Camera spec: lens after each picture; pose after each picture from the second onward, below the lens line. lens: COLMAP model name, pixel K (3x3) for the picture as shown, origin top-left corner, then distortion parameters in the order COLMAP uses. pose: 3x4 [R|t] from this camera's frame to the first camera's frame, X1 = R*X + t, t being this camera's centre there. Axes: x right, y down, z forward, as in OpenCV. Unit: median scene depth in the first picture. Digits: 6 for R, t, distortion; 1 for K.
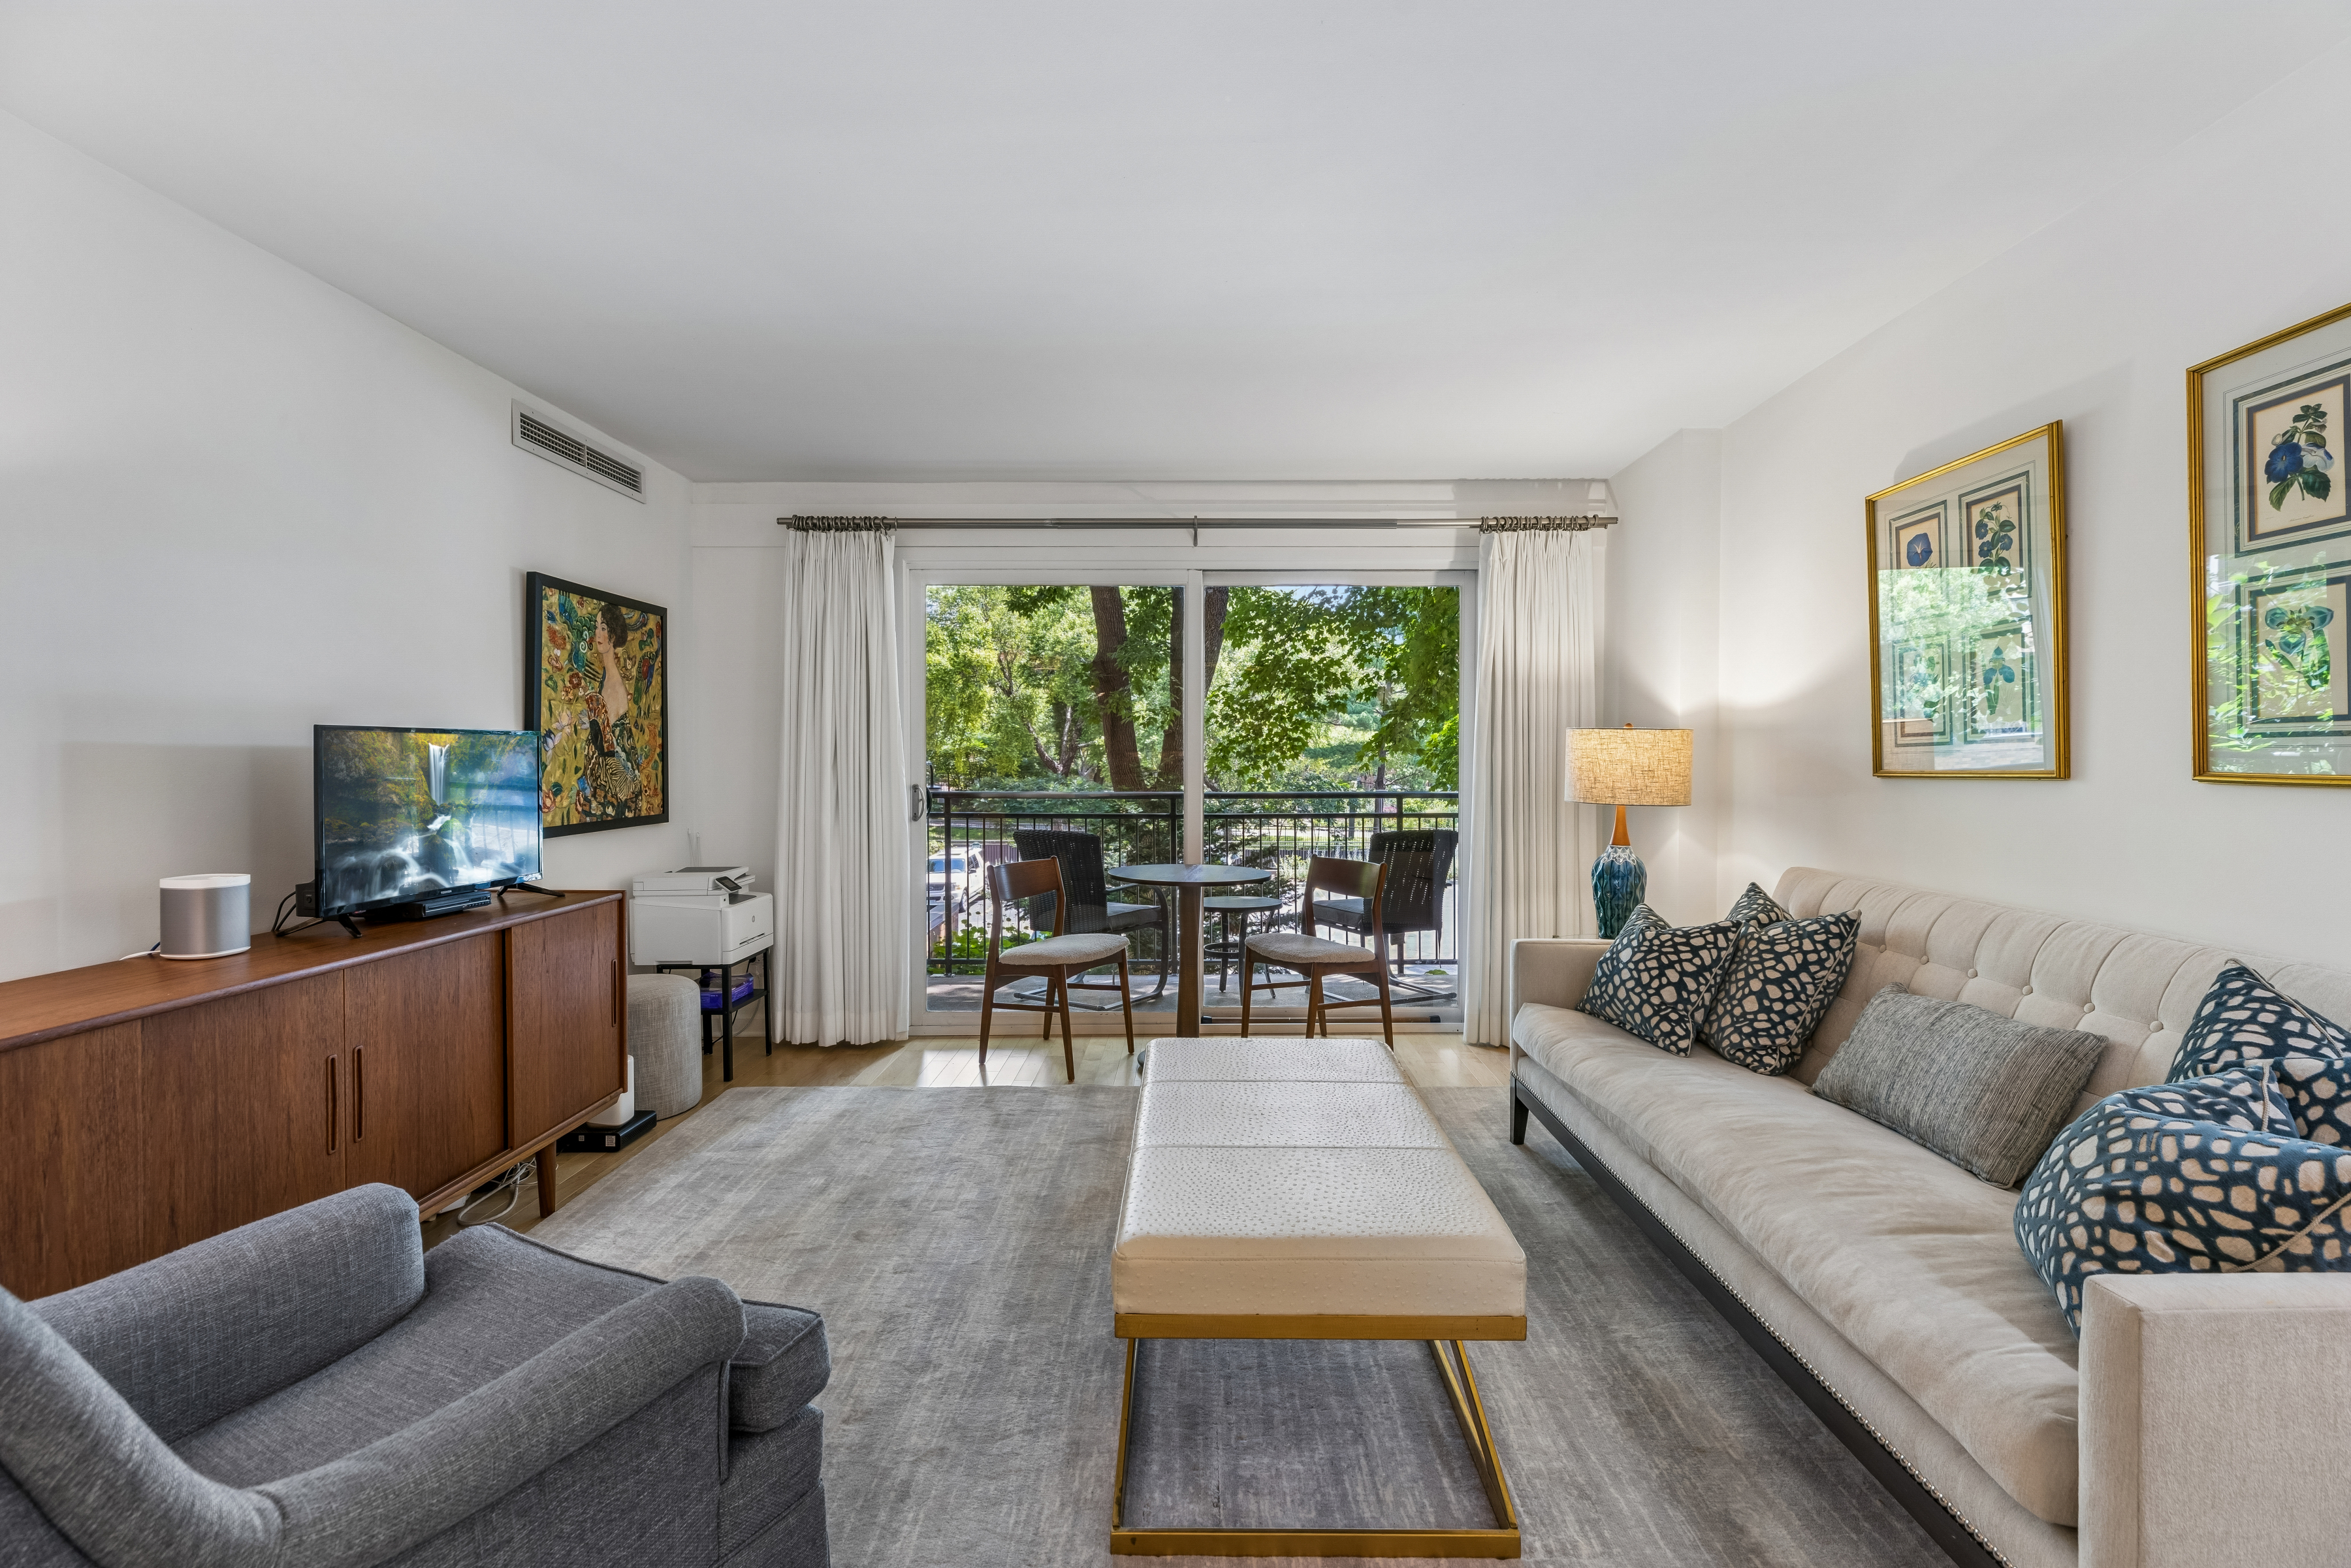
lens RADIAL K [[1062.8, 0, 1168.6], [0, 1062.8, 764.0], [0, 0, 1]] dist [0.005770, 0.000360]
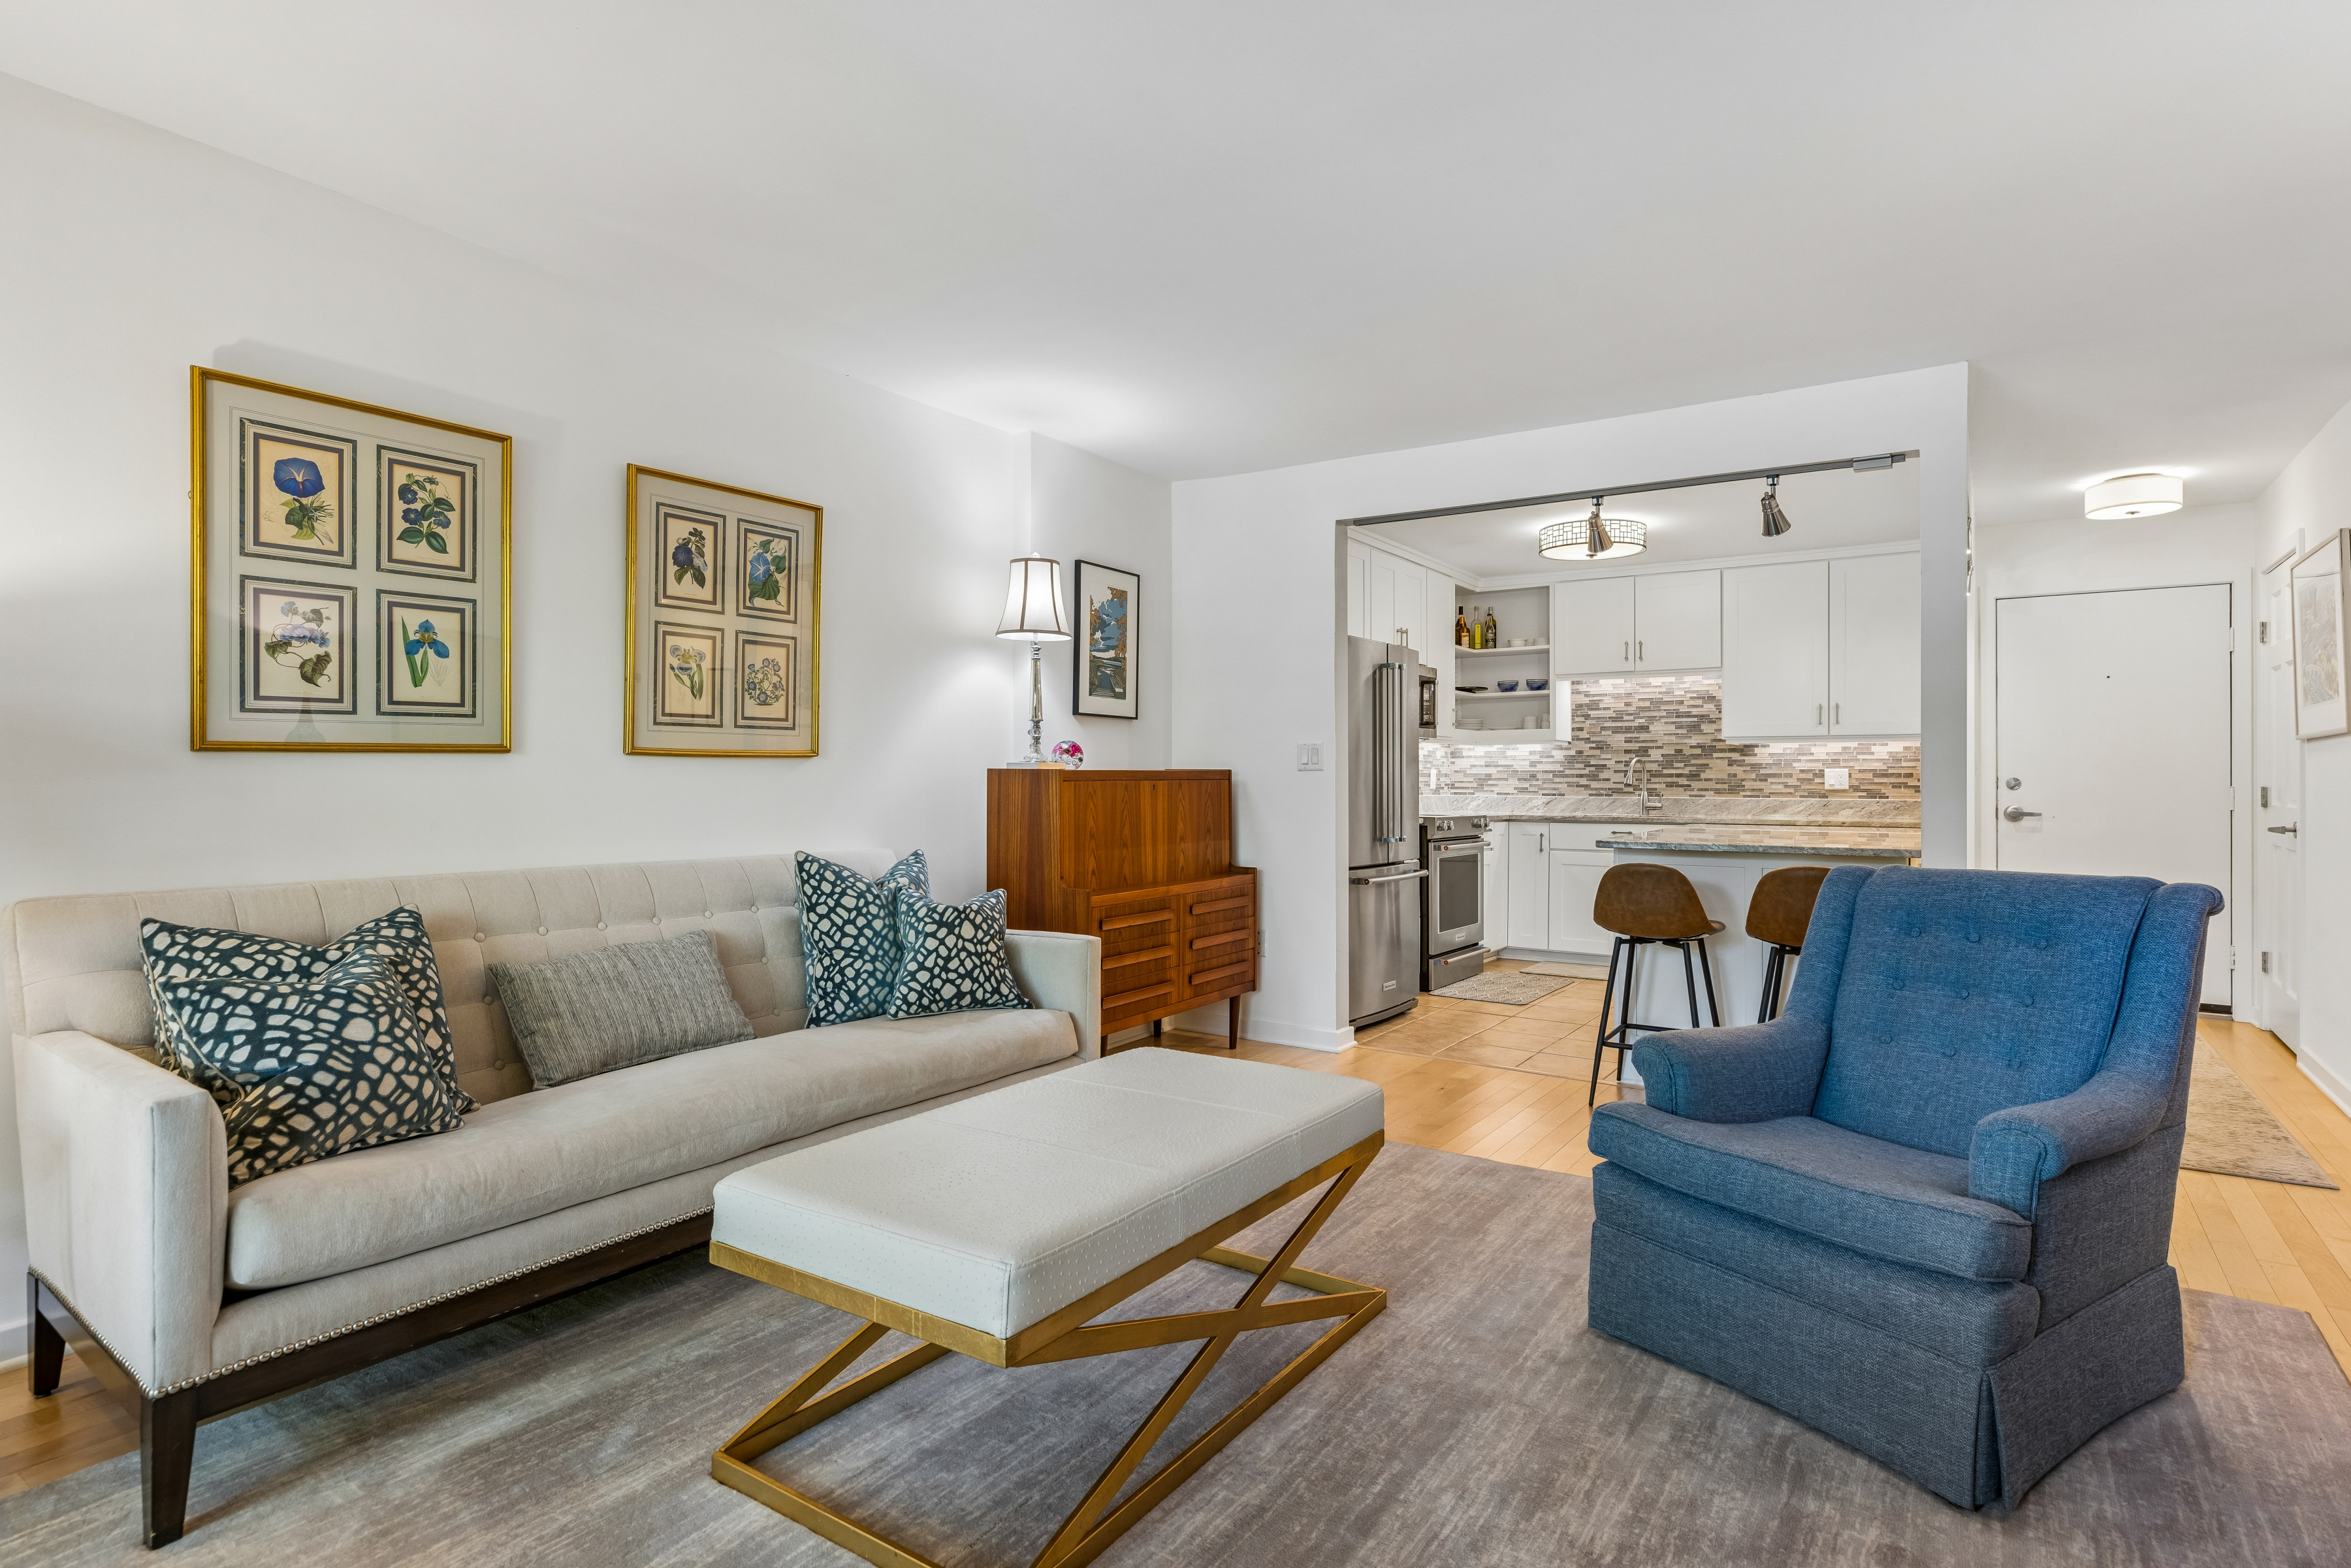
lens RADIAL K [[1189.8, 0, 1177.6], [0, 1189.8, 782.1], [0, 0, 1]] dist [0.000429, -0.001595]
pose [[-0.842191, -0.004804, 0.539158, -0.370102], [0.000596, 0.999951, 0.009841, 0.028002], [-0.539179, 0.008609, -0.842147, 1.392859]]
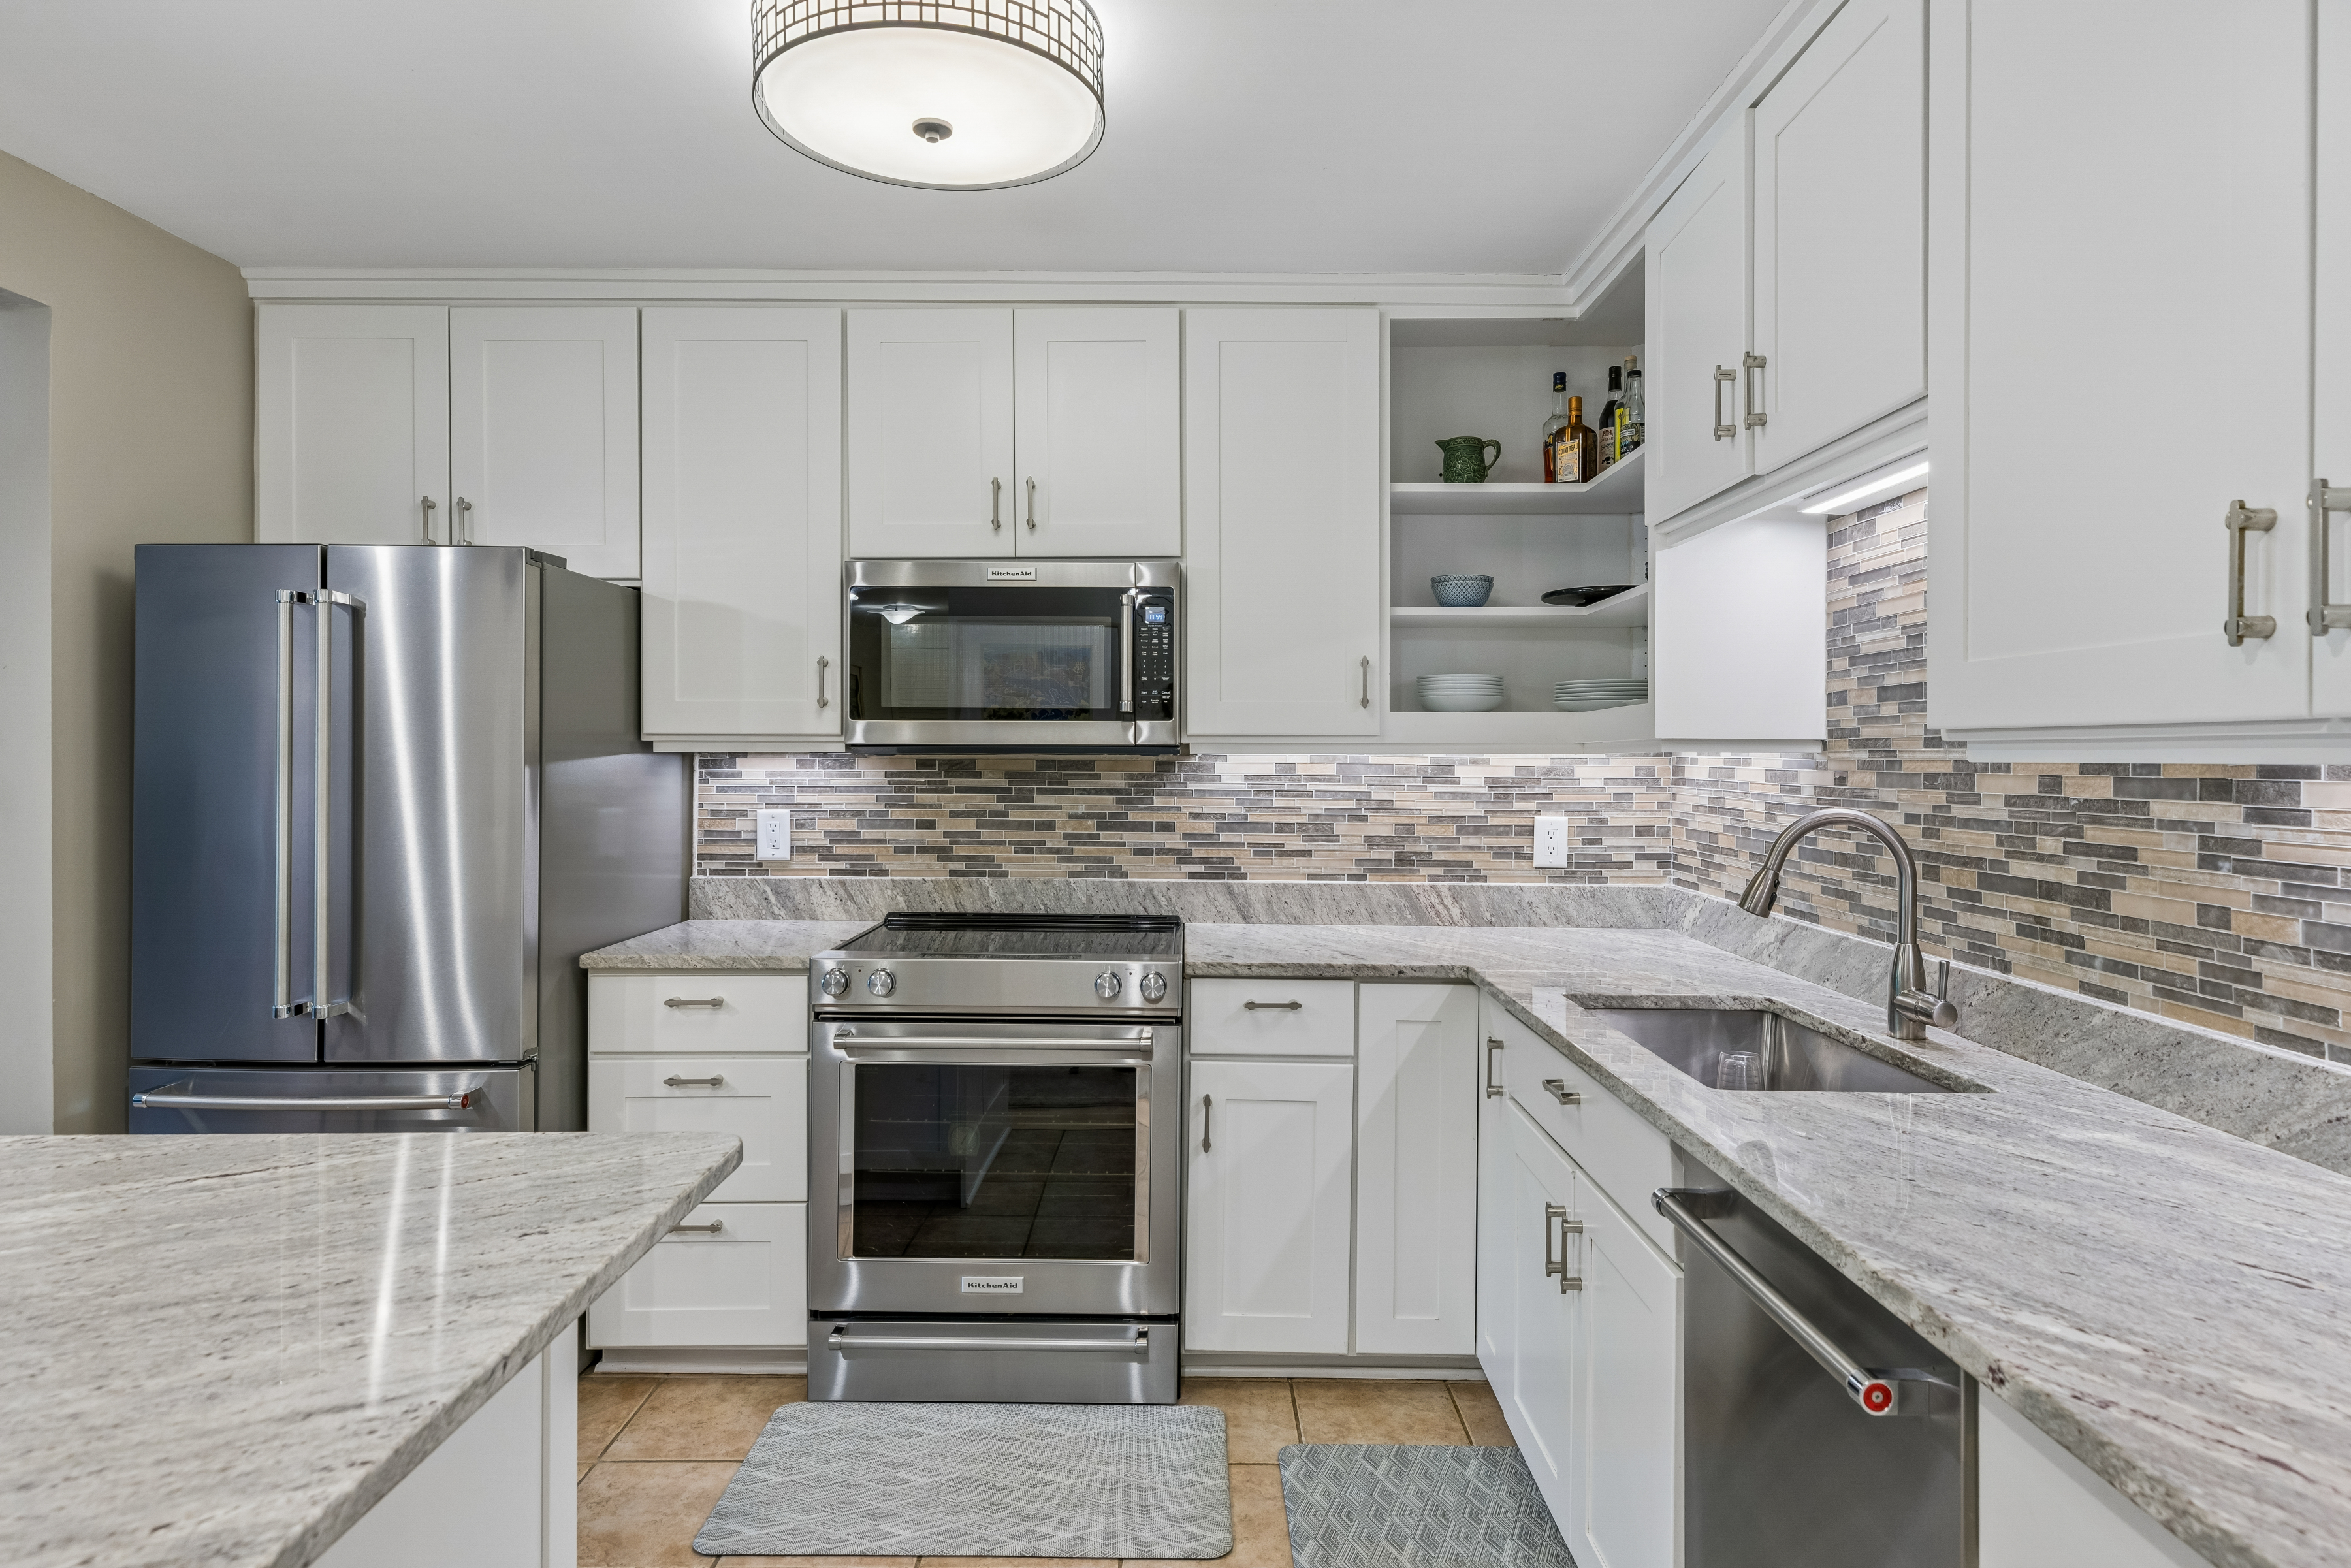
lens RADIAL K [[1327.3, 0, 1176.9], [0, 1327.3, 765.9], [0, 0, 1]] dist [0.016306, -0.004931]
pose [[-0.023723, -0.009575, 0.999673, -0.551278], [0.001110, 0.999953, 0.009604, -0.030272], [-0.999718, 0.001338, -0.023712, -0.941538]]
